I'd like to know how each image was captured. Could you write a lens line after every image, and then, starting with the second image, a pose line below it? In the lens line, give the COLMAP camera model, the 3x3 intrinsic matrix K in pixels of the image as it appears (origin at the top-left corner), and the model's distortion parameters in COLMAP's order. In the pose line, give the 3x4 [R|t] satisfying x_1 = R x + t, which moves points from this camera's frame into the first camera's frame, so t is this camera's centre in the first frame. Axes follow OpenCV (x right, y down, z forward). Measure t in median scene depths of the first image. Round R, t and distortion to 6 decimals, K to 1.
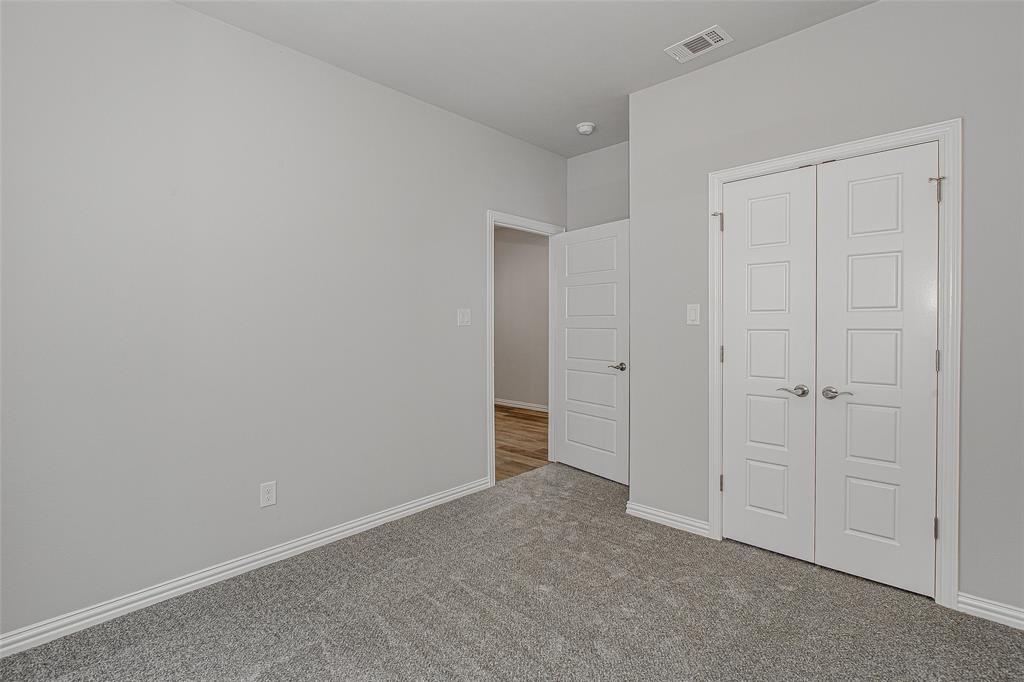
lens RADIAL K [[467.5, 0, 508.6], [0, 467.5, 336.2], [0, 0, 1]] dist [-0.004488, -0.001057]
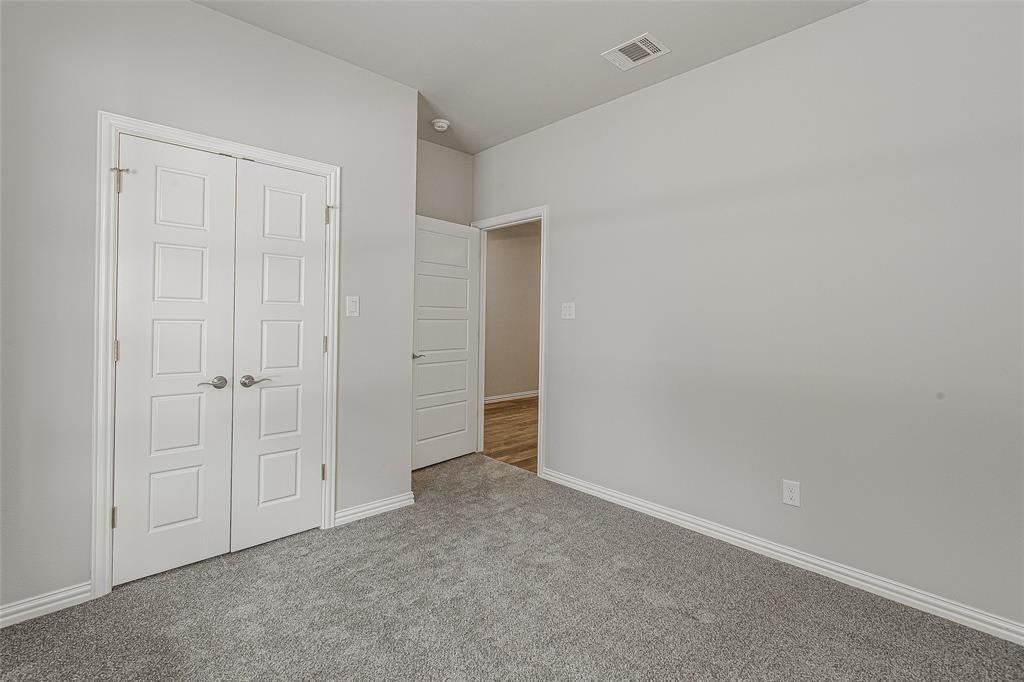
lens RADIAL K [[496.0, 0, 508.1], [0, 496.0, 327.3], [0, 0, 1]] dist [-0.002114, 0.000196]
pose [[0.045757, -0.014165, 0.998852, -0.392448], [0.010621, 0.999850, 0.013693, -0.006743], [-0.998896, 0.009982, 0.045901, 0.357893]]
